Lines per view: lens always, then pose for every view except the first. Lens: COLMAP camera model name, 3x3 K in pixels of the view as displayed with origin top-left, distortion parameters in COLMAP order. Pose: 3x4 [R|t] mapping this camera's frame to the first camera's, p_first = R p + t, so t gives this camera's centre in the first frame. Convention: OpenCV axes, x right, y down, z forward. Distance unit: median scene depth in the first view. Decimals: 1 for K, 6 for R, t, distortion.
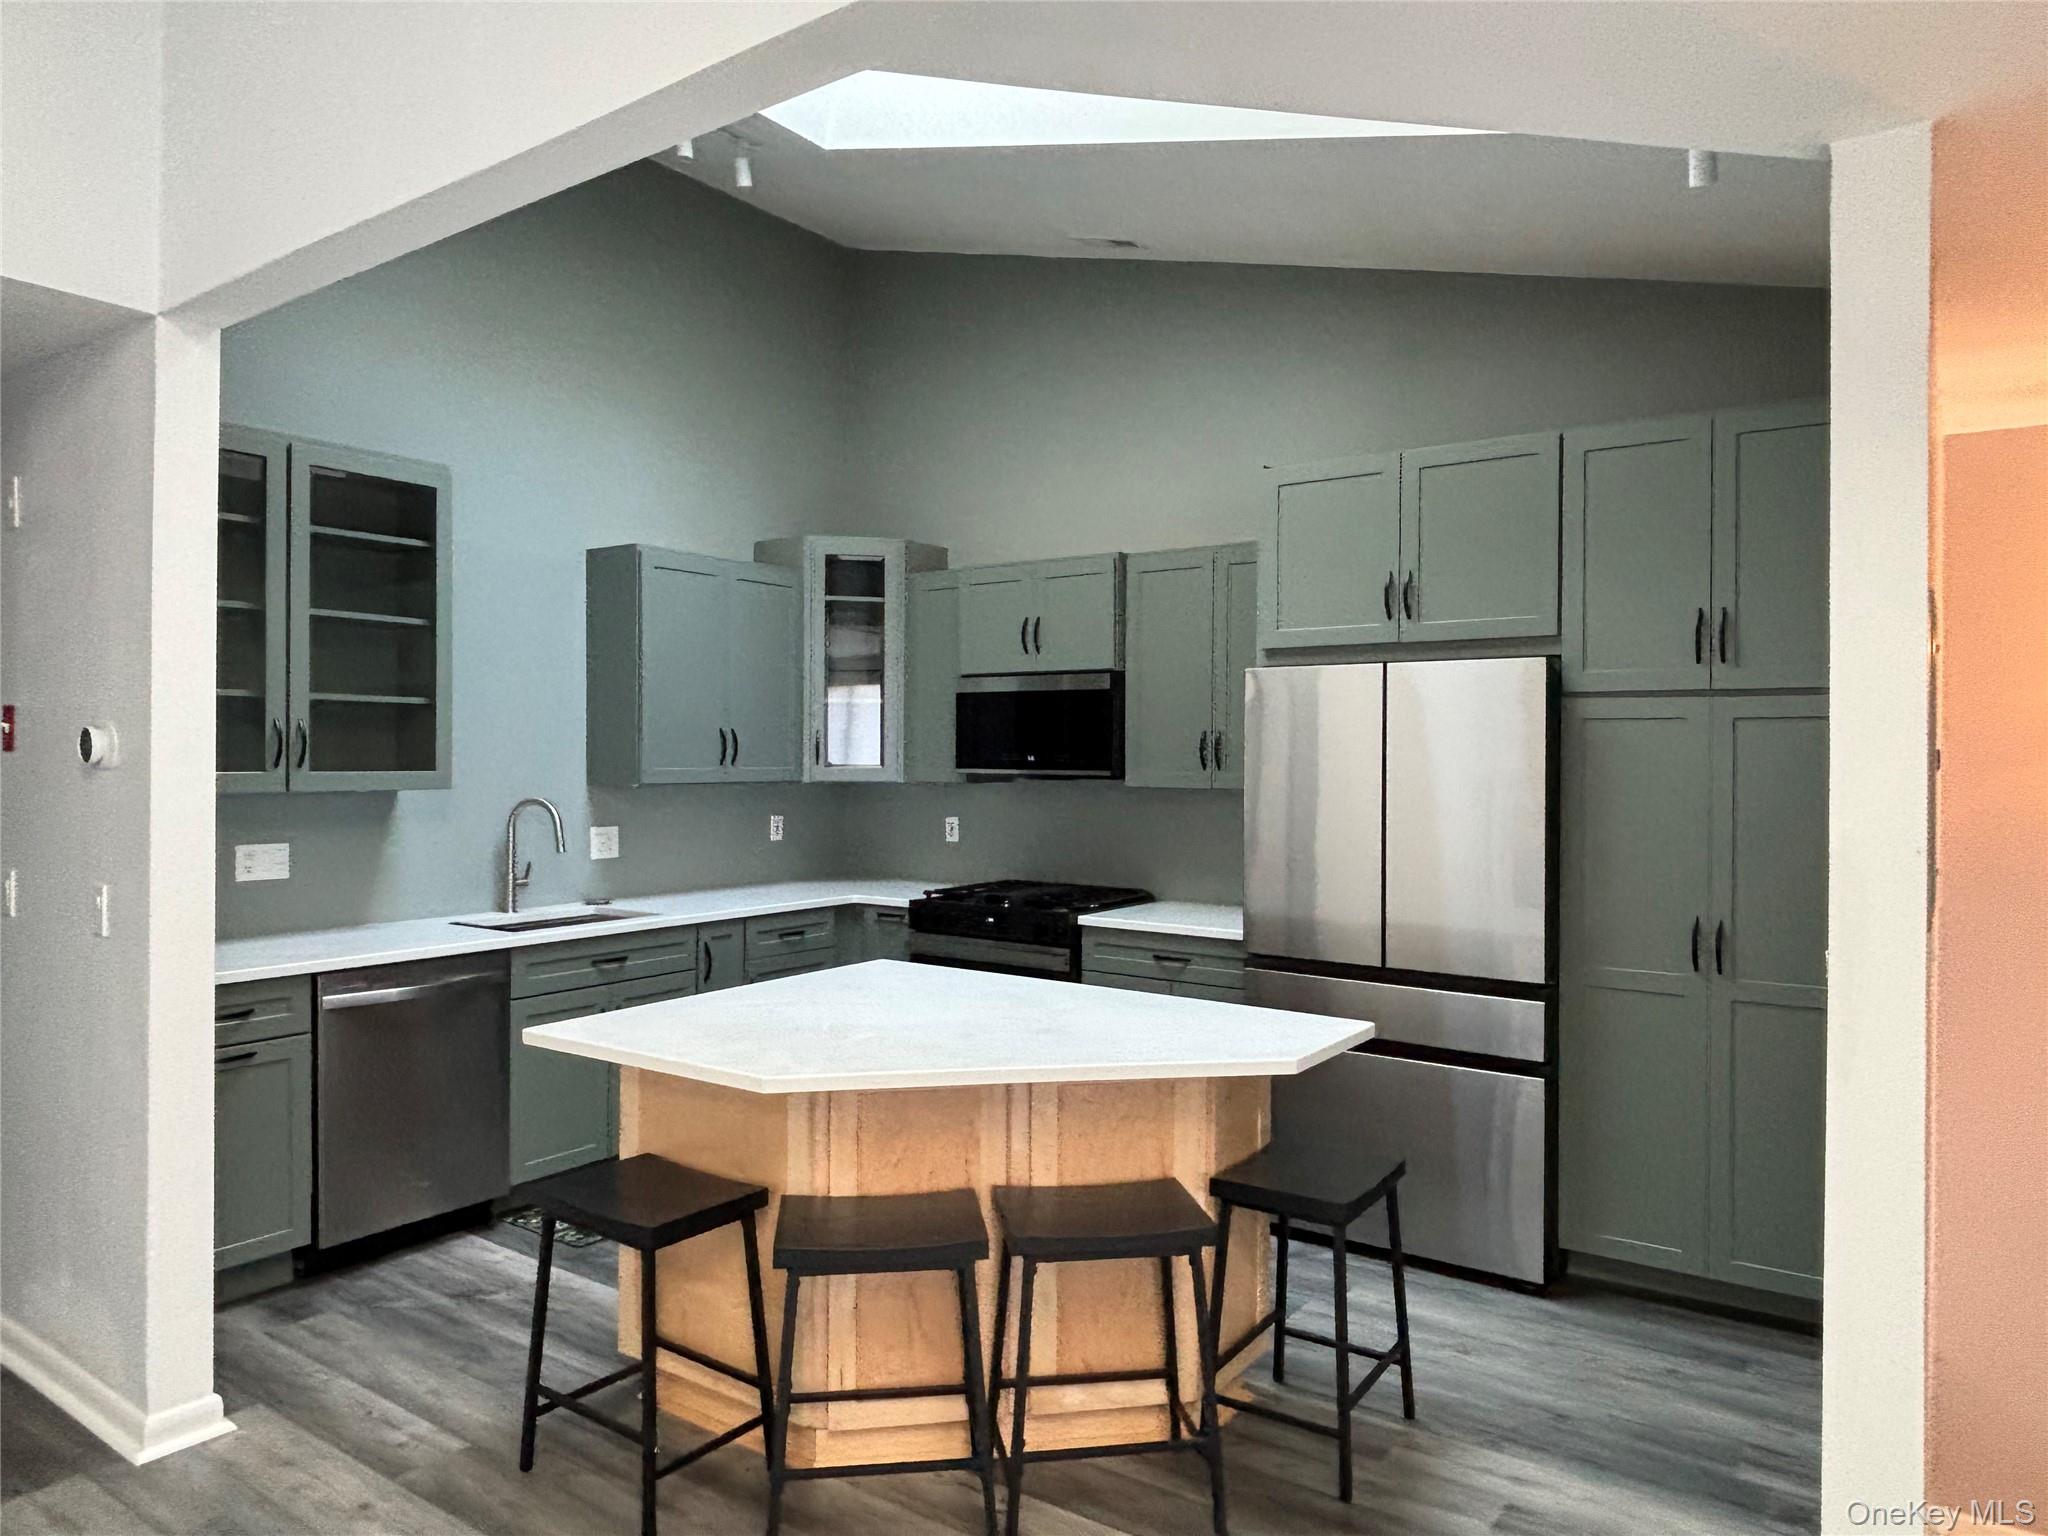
lens RADIAL K [[1313.5, 0, 1020.4], [0, 1313.5, 767.6], [0, 0, 1]] dist [0.024744, -0.024696]
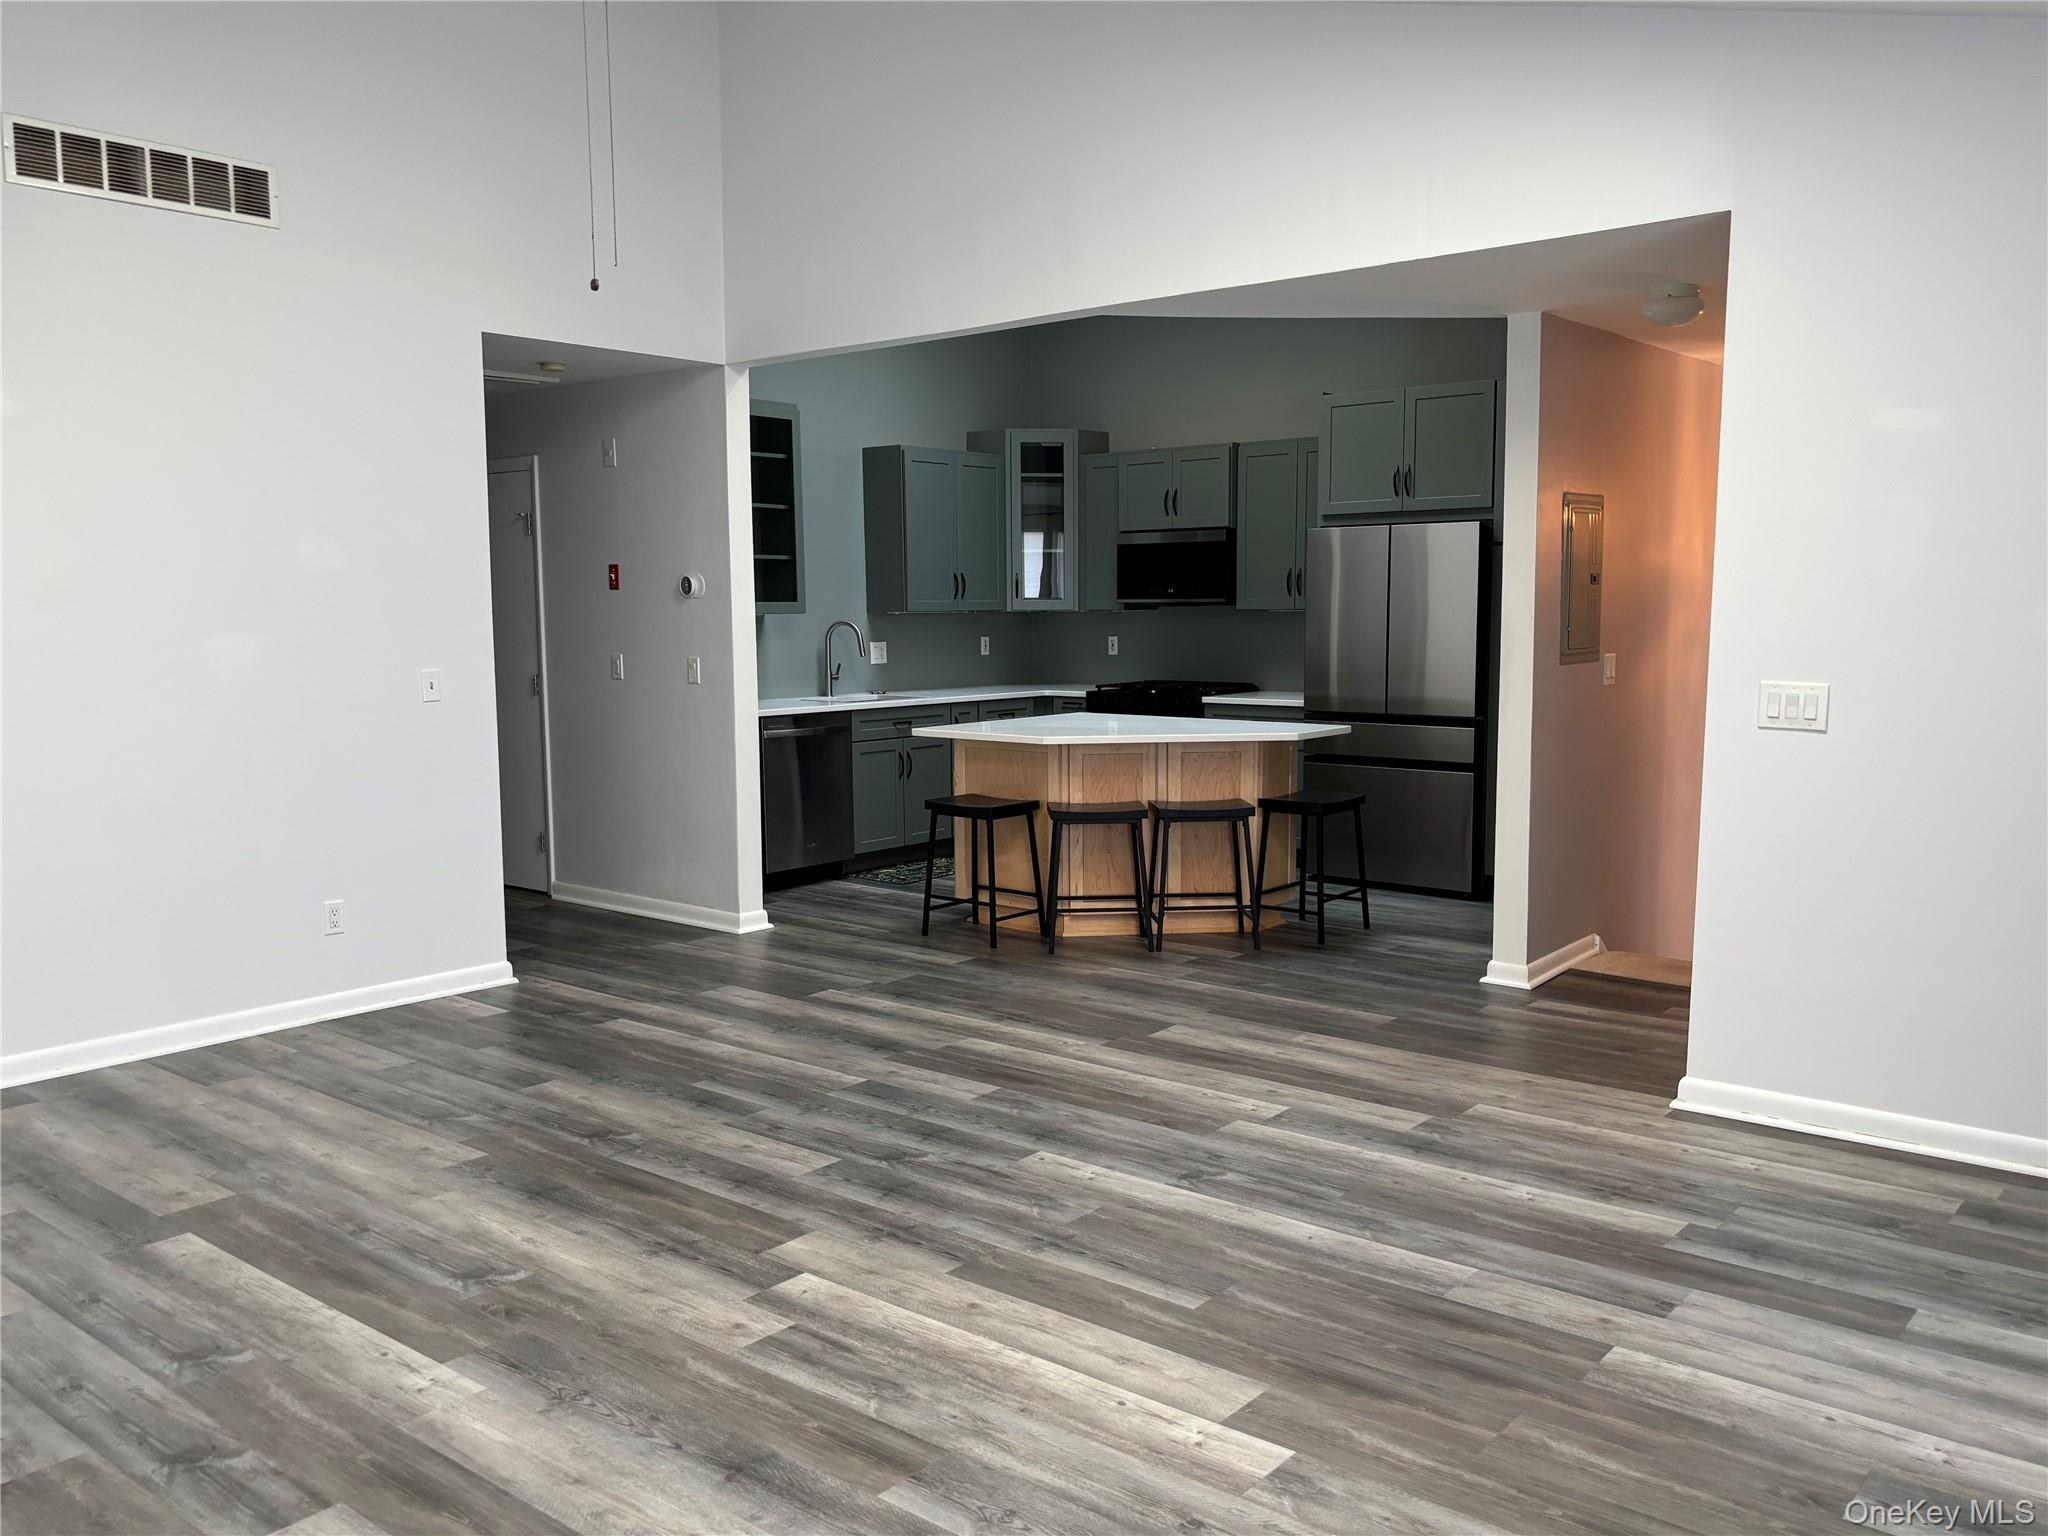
lens RADIAL K [[1630.8, 0, 1023.2], [0, 1630.8, 828.6], [0, 0, 1]] dist [0.034732, -0.005408]
pose [[0.996116, -0.001611, -0.088038, 0.004320], [0.012919, 0.991686, 0.128033, 0.023241], [0.087099, -0.128673, 0.987855, -0.908841]]
